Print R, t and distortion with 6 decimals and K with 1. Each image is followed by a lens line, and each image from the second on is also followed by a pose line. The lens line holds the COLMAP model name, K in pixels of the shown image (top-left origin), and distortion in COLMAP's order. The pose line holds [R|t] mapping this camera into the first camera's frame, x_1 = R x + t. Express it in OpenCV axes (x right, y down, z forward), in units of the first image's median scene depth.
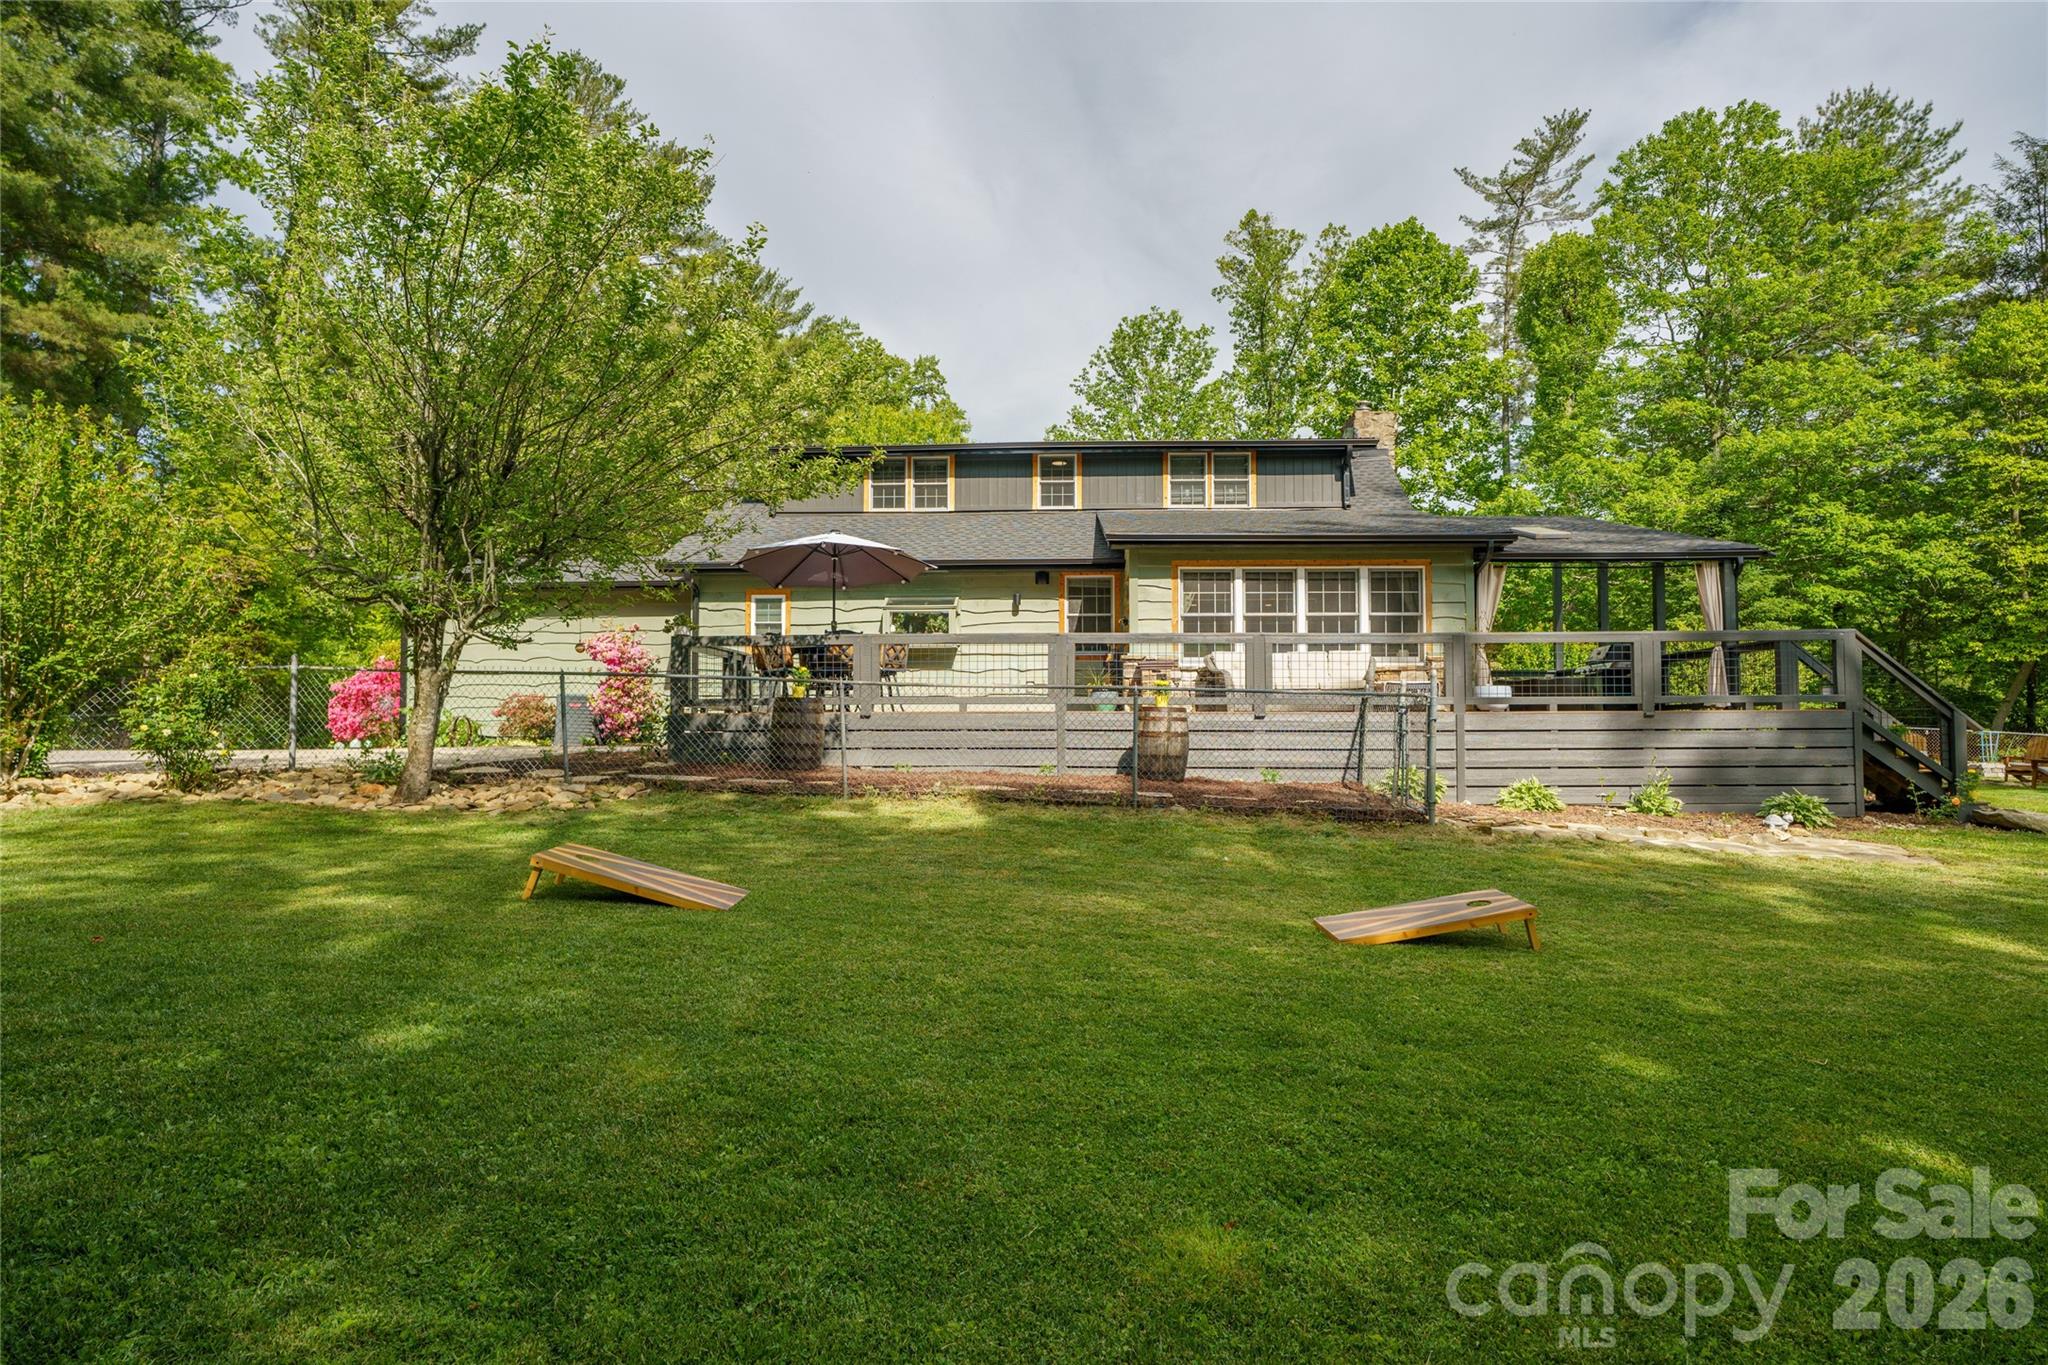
lens RADIAL K [[1174.9, 0, 1023.1], [0, 1174.9, 698.1], [0, 0, 1]] dist [-0.048348, 0.048457]
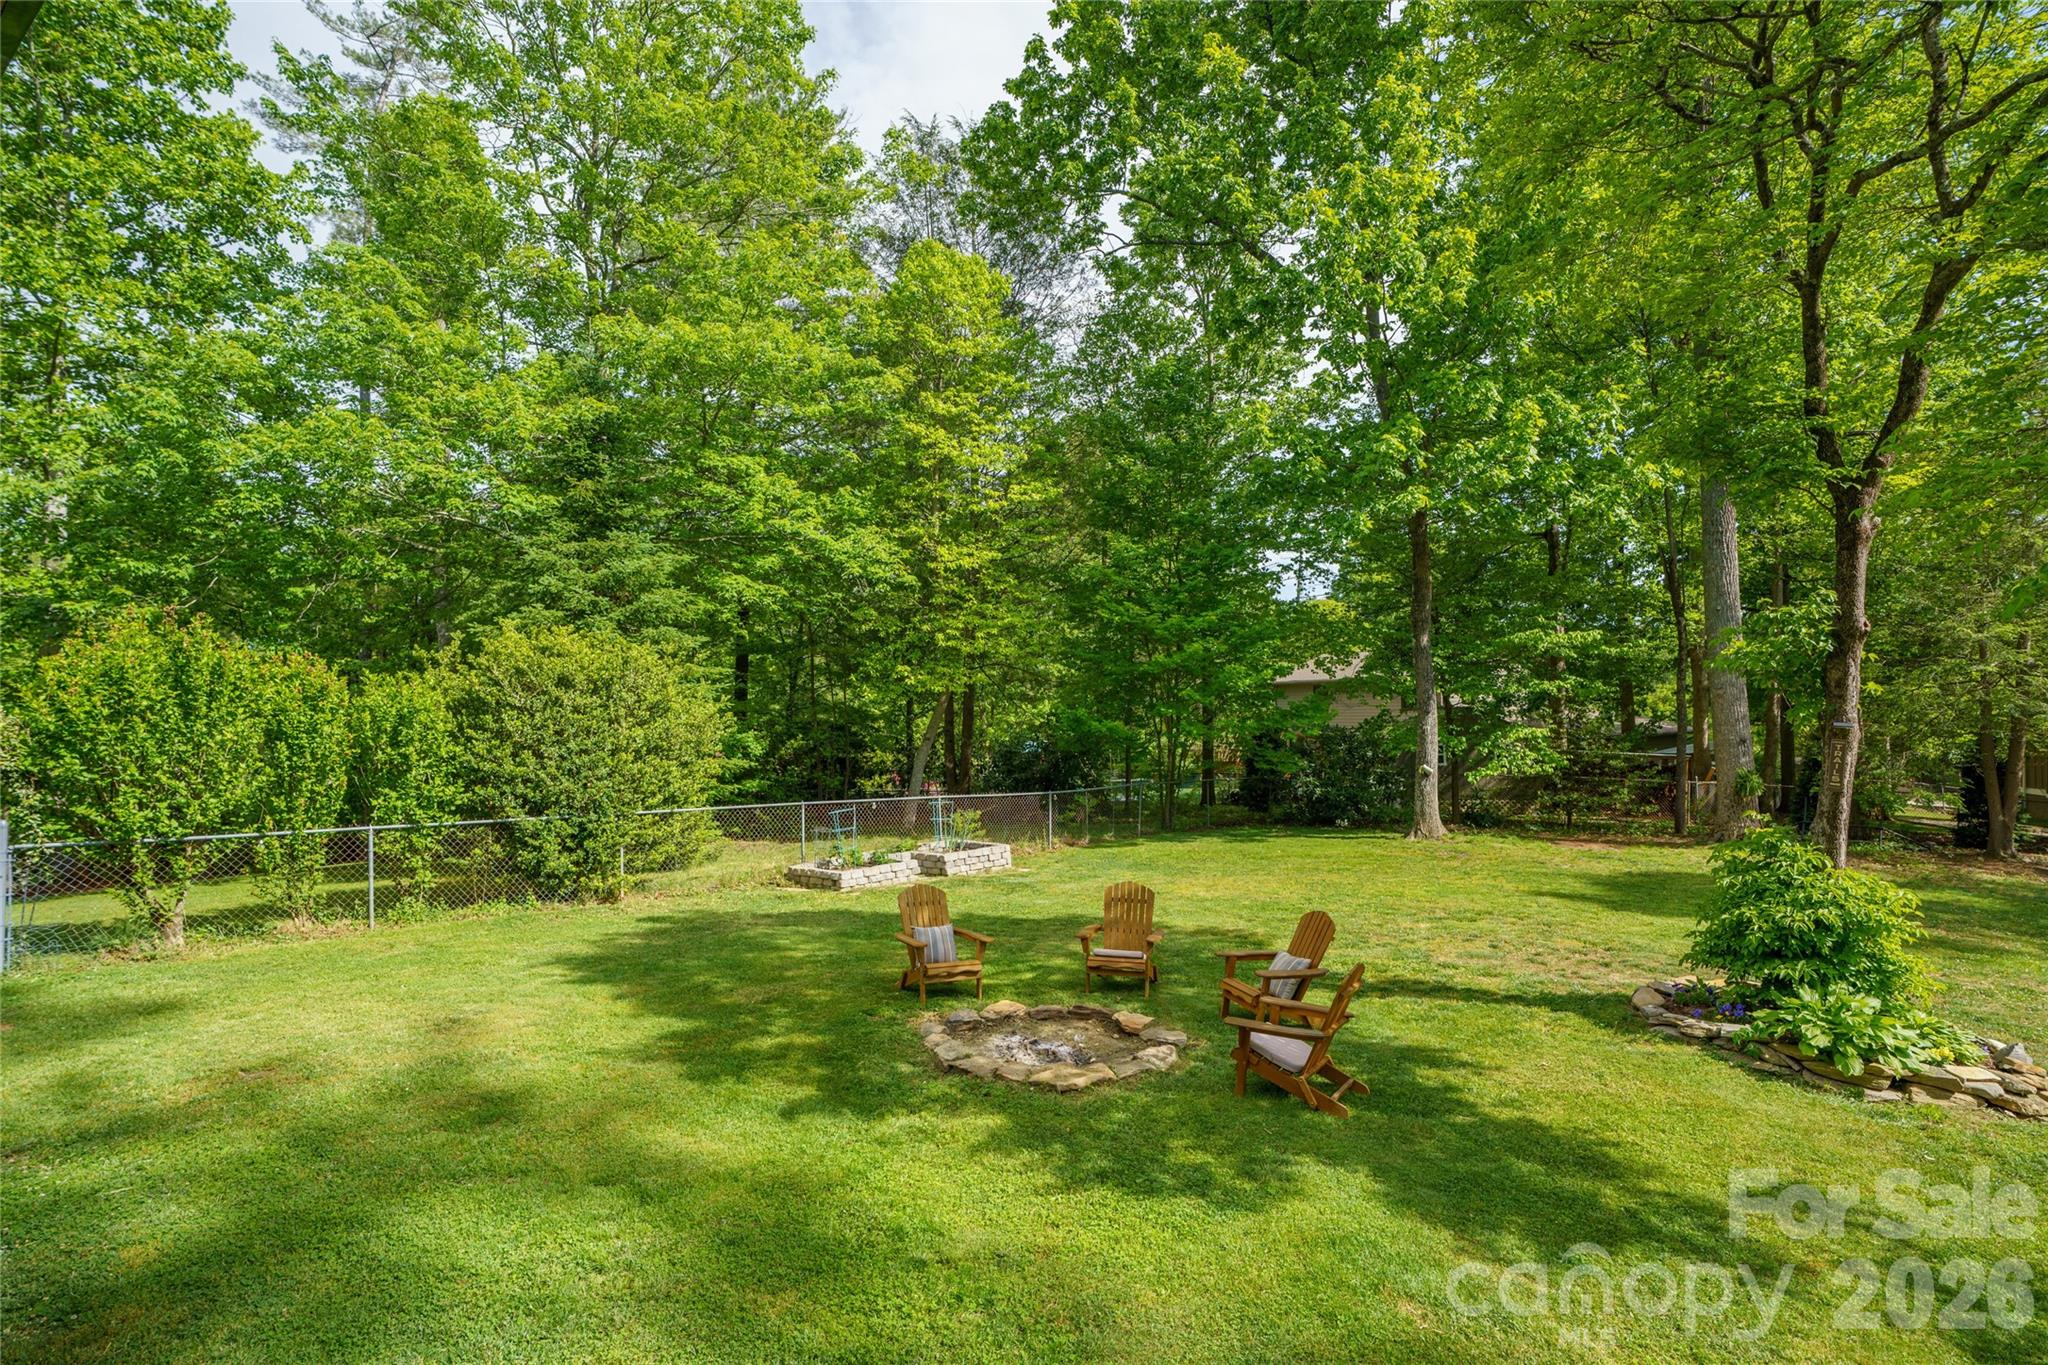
lens RADIAL K [[1040.8, 0, 1025.8], [0, 1040.8, 700.2], [0, 0, 1]] dist [-0.025293, 0.000420]
pose [[0.627013, -0.011276, 0.778927, 0.328805], [-0.000602, 0.999888, 0.014959, -0.034763], [-0.779008, -0.009848, 0.626936, 0.497648]]
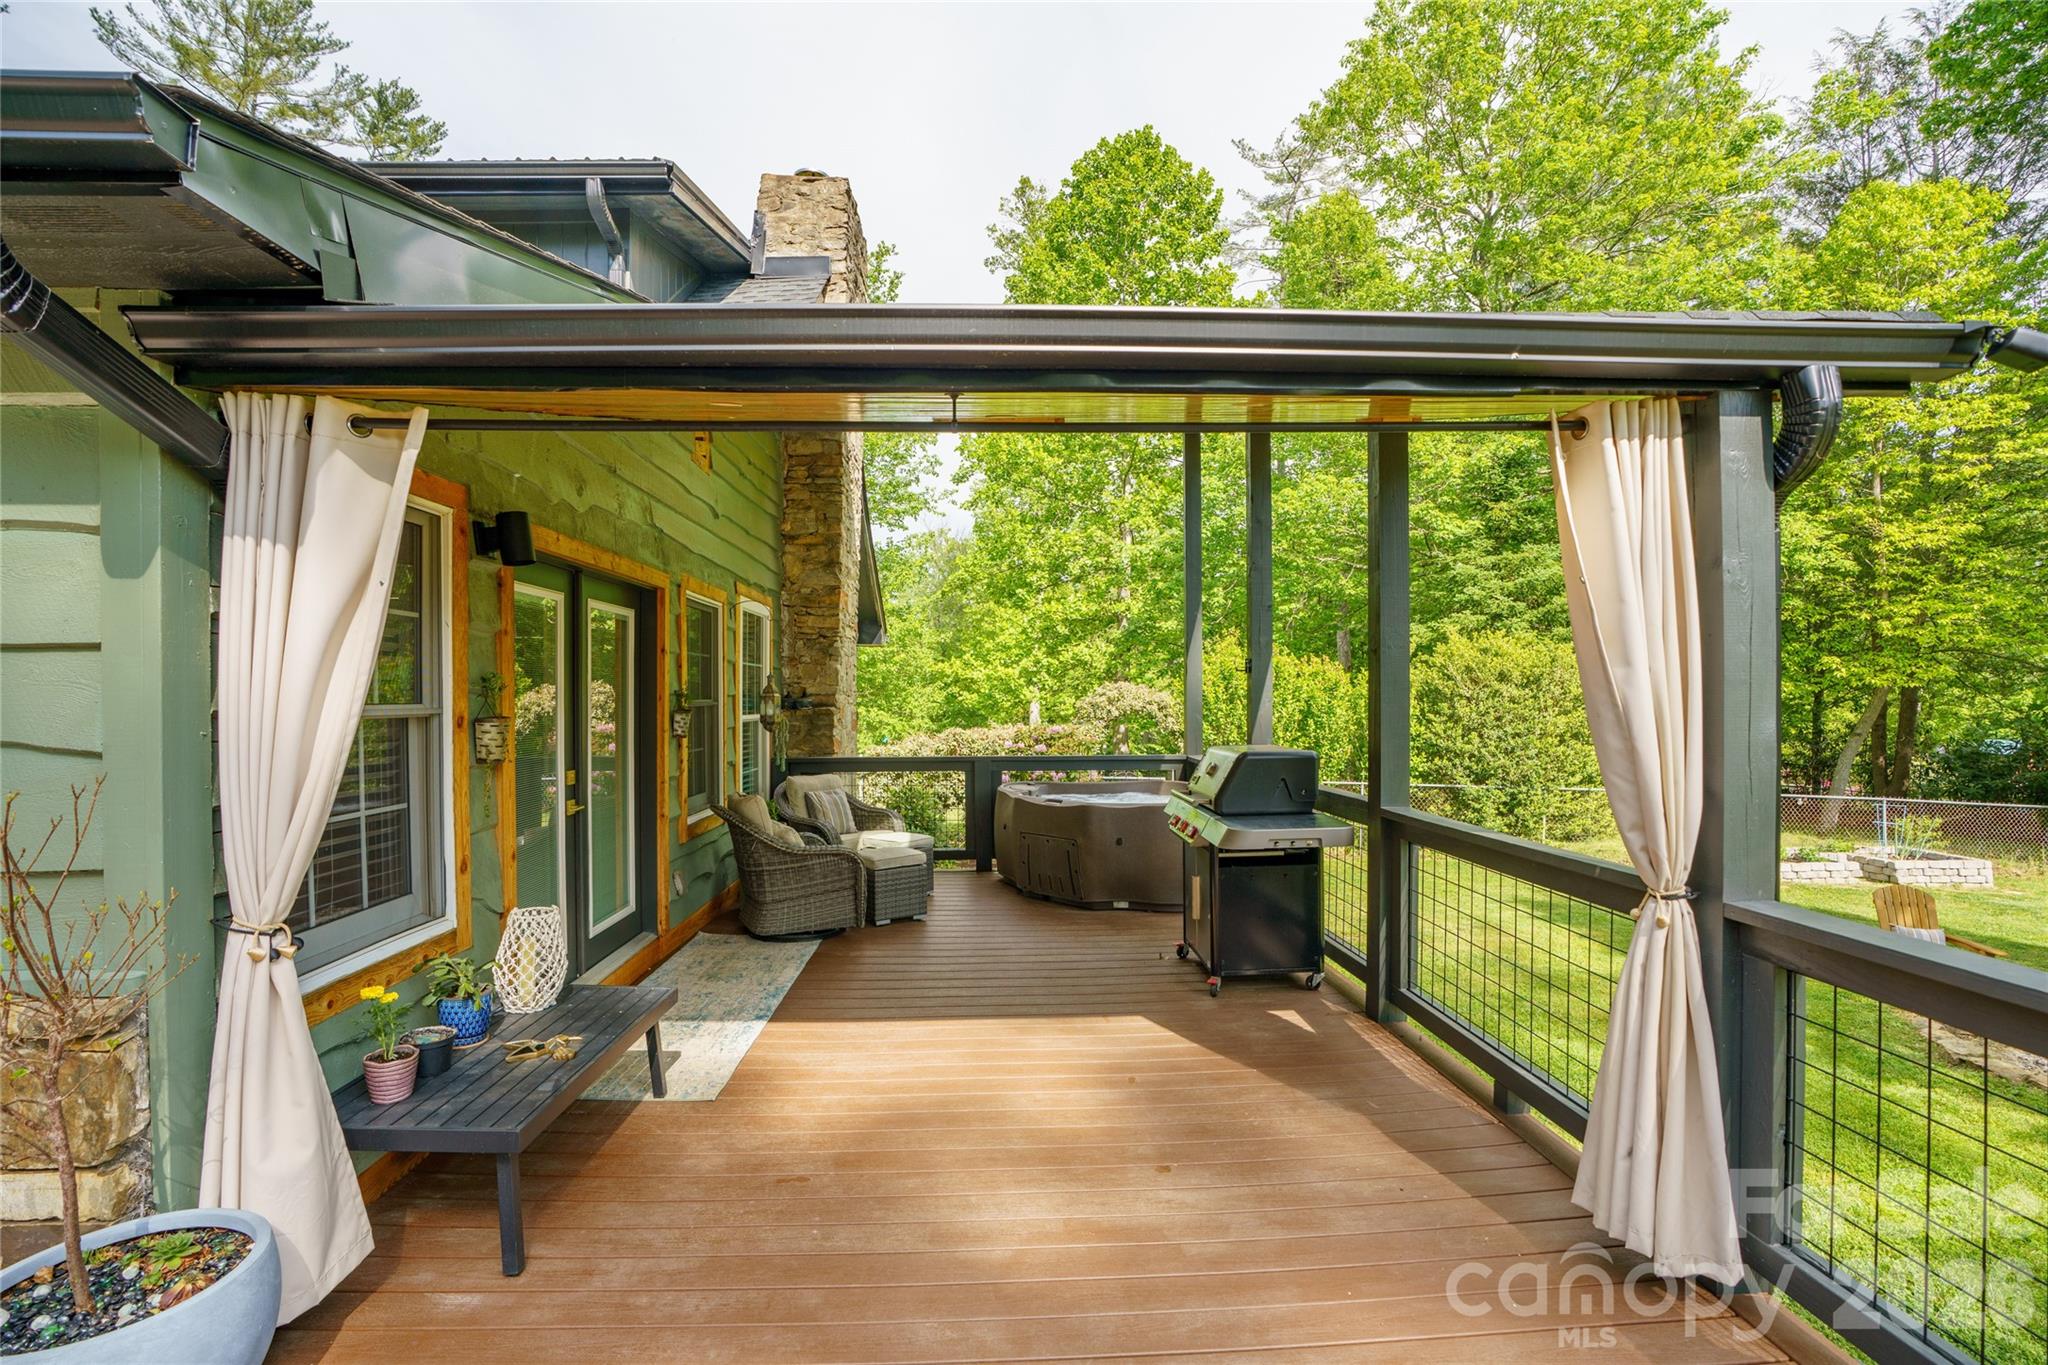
lens RADIAL K [[950.2, 0, 1028.6], [0, 950.2, 708.3], [0, 0, 1]] dist [-0.049712, 0.020546]
pose [[0.995241, -0.005232, 0.097299, 0.261045], [0.000807, 0.998966, 0.045457, -0.041485], [-0.097436, -0.045163, 0.994217, 0.466540]]
